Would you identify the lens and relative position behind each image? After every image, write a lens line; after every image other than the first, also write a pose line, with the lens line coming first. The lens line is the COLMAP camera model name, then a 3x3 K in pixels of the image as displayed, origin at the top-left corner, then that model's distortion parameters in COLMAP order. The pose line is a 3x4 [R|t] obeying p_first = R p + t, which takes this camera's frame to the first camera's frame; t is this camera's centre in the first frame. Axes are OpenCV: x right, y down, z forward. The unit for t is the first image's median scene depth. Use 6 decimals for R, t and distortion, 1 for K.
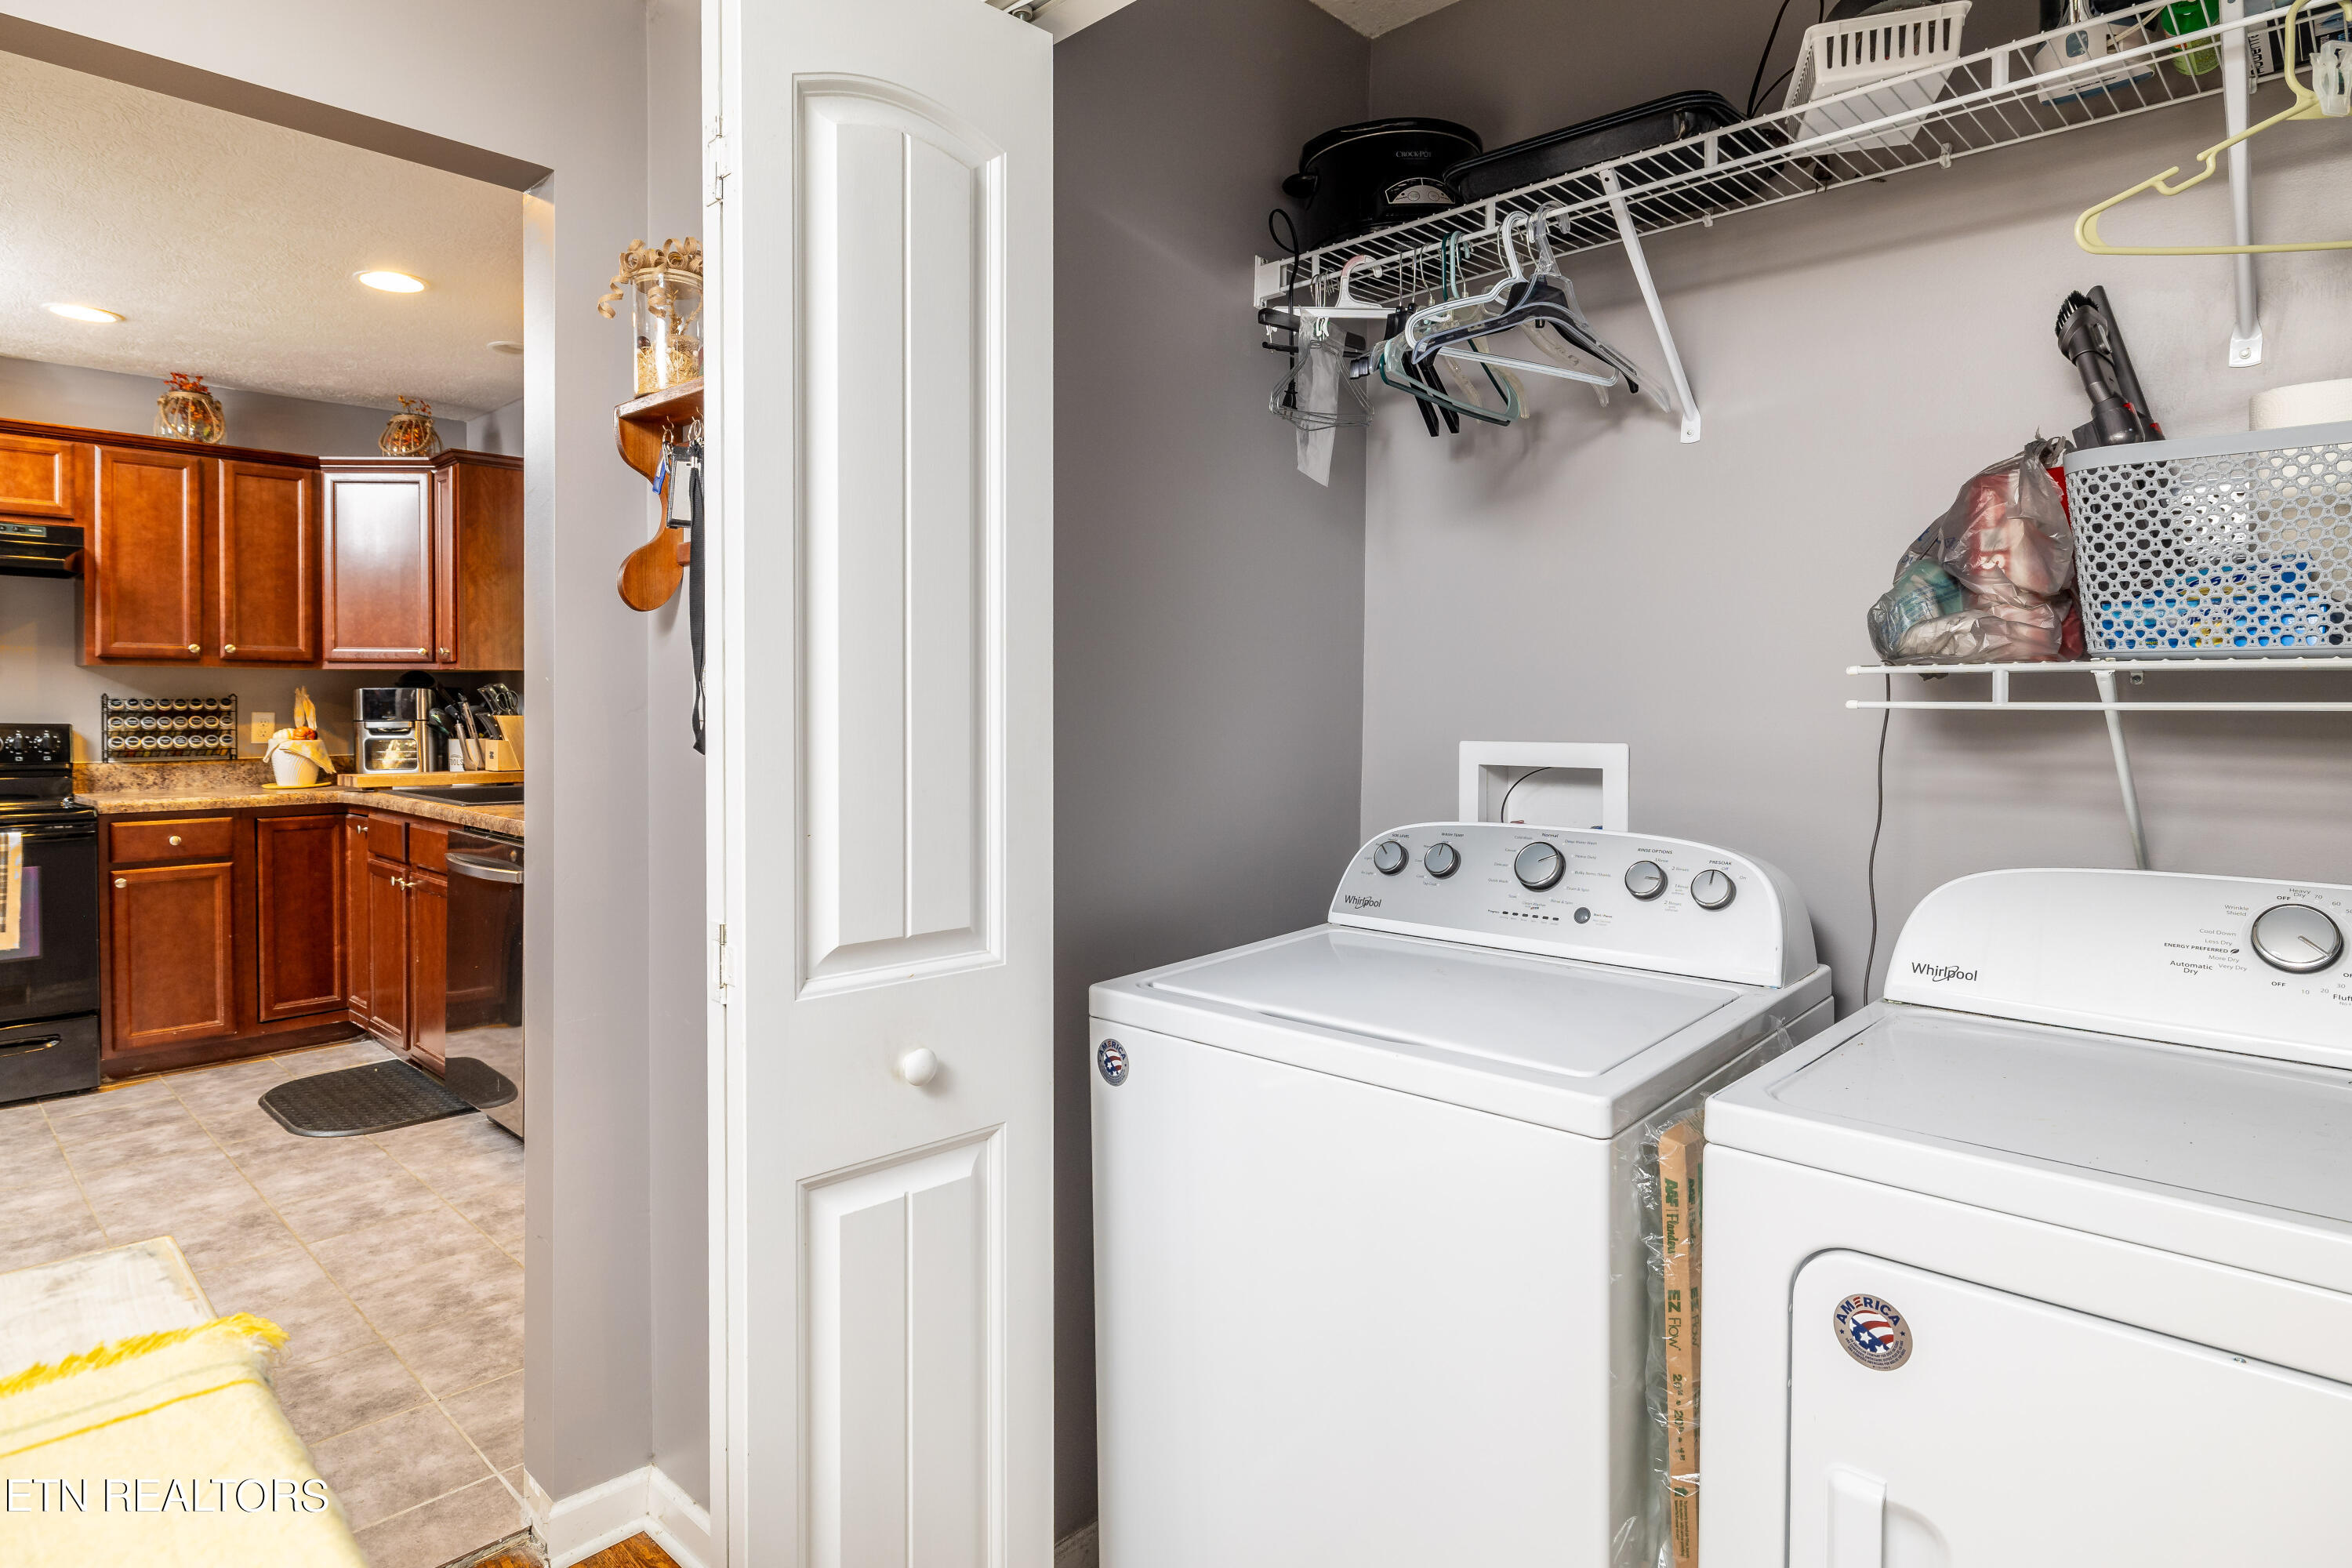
lens RADIAL K [[1214.5, 0, 1095.3], [0, 1214.5, 717.0], [0, 0, 1]] dist [-0.001861, -0.000268]
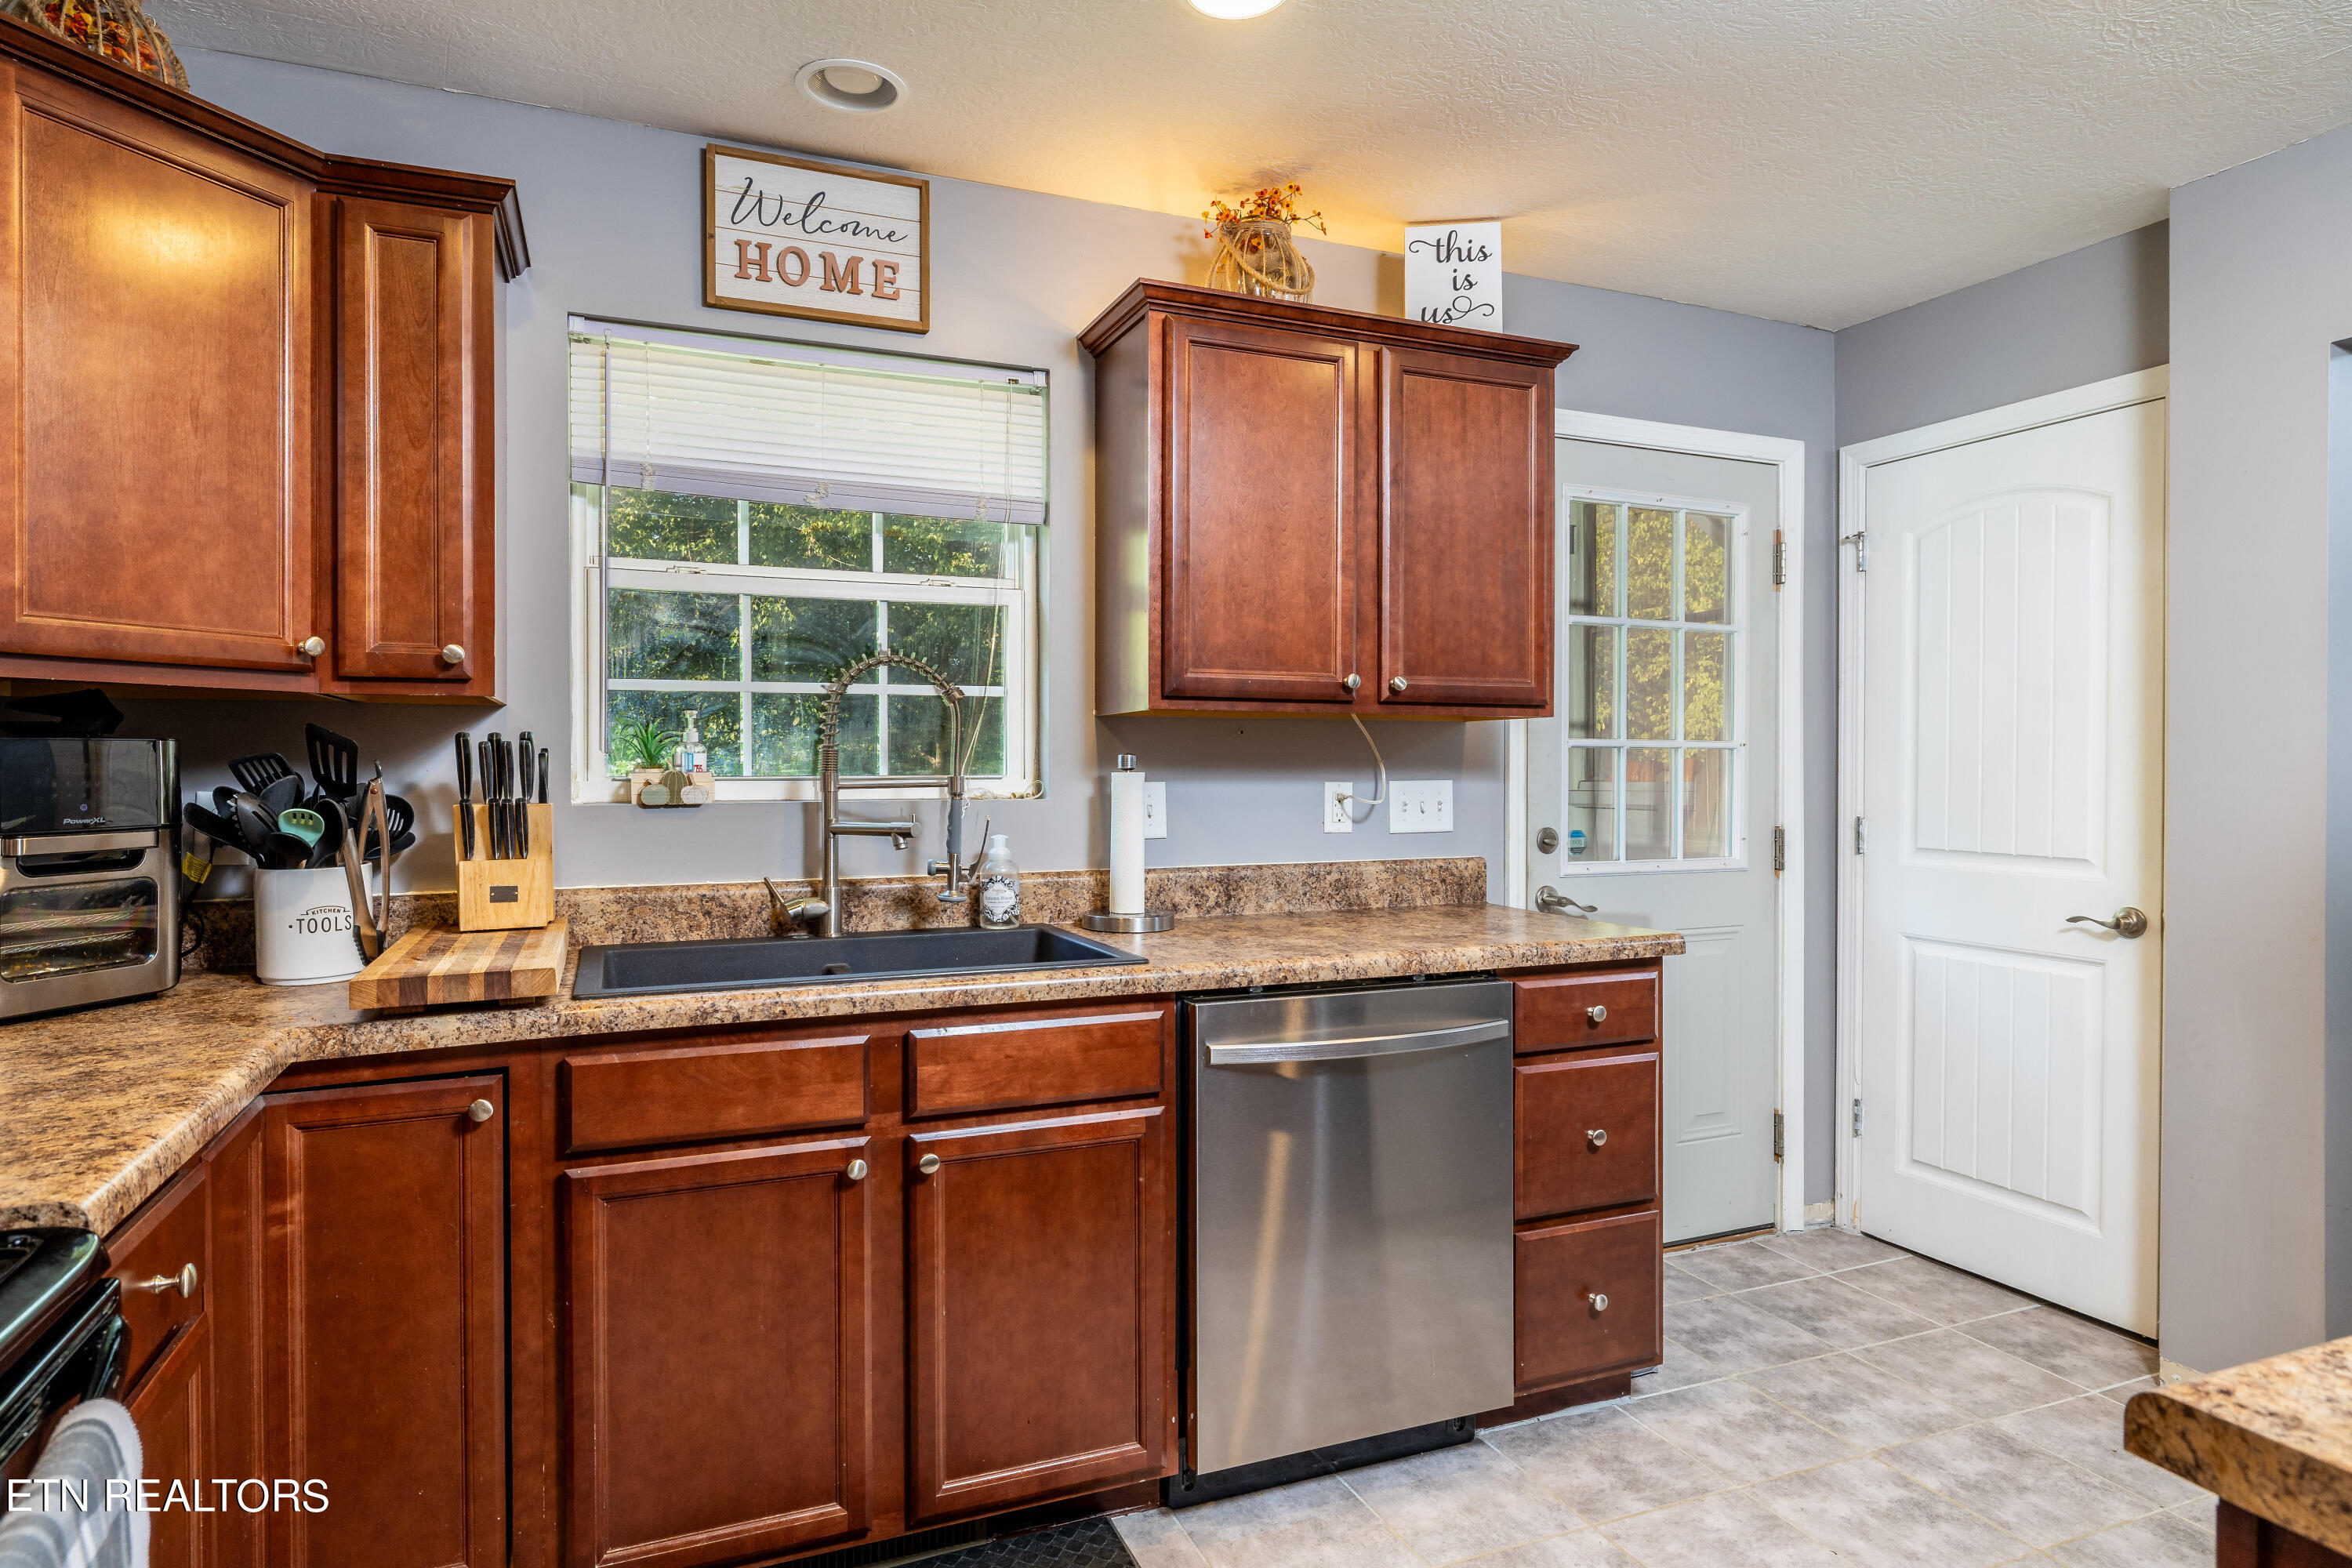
lens RADIAL K [[1235.1, 0, 1160.9], [0, 1235.1, 754.5], [0, 0, 1]] dist [-0.000226, -0.001122]
pose [[0.428814, 0.004299, 0.903382, -0.849385], [0.011743, 0.999878, -0.010333, -0.012823], [-0.903316, 0.015040, 0.428711, 0.622524]]
